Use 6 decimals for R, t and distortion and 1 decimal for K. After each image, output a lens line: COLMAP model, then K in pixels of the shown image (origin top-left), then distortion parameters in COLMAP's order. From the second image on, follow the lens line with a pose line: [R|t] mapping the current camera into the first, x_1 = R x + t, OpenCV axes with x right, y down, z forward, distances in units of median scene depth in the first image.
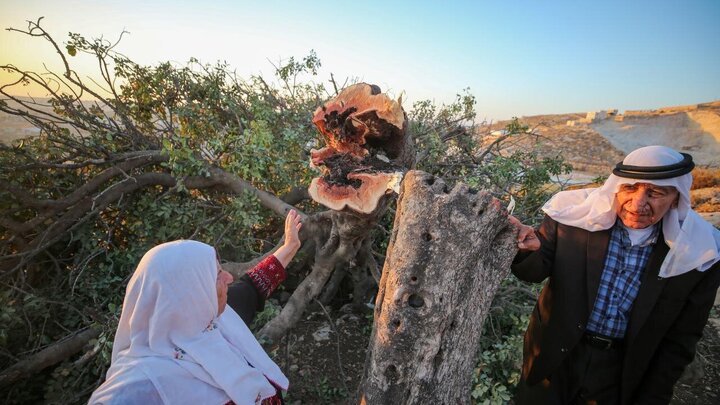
lens RADIAL K [[324.6, 0, 363.2], [0, 324.6, 199.5], [0, 0, 1]] dist [-0.046508, 0.013207]
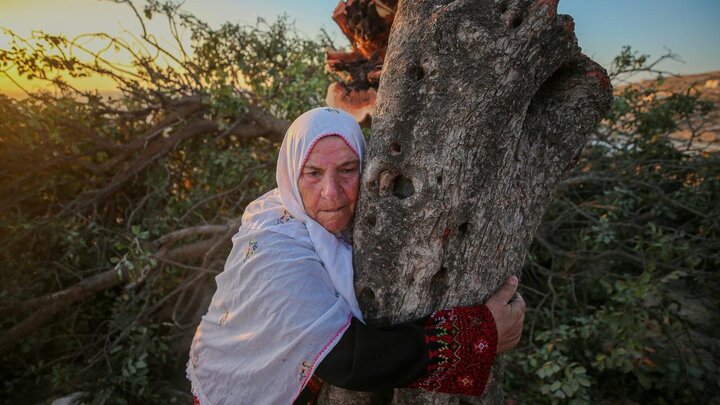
lens RADIAL K [[324.6, 0, 363.2], [0, 324.6, 199.5], [0, 0, 1]] dist [-0.046508, 0.013207]
pose [[0.968203, 0.022744, -0.249130, 0.098085], [-0.005066, 0.997437, 0.071370, 0.117632], [0.250115, -0.067839, 0.965837, 0.151354]]
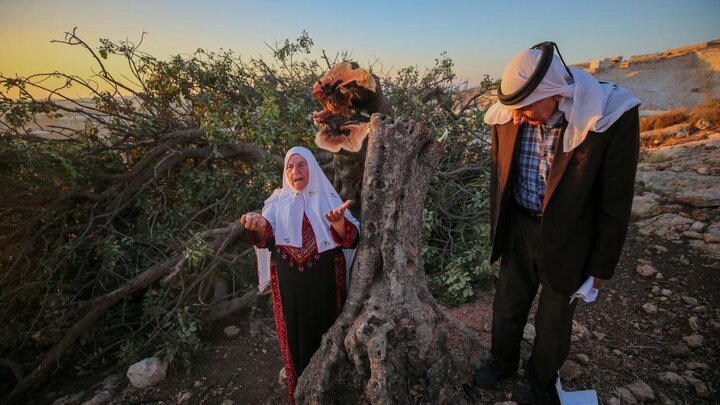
lens RADIAL K [[324.6, 0, 363.2], [0, 324.6, 199.5], [0, 0, 1]] dist [-0.046508, 0.013207]
pose [[0.995875, -0.088276, -0.020998, 0.038605], [0.089703, 0.992650, 0.081232, 0.095416], [0.013673, -0.082780, 0.996474, -0.330893]]
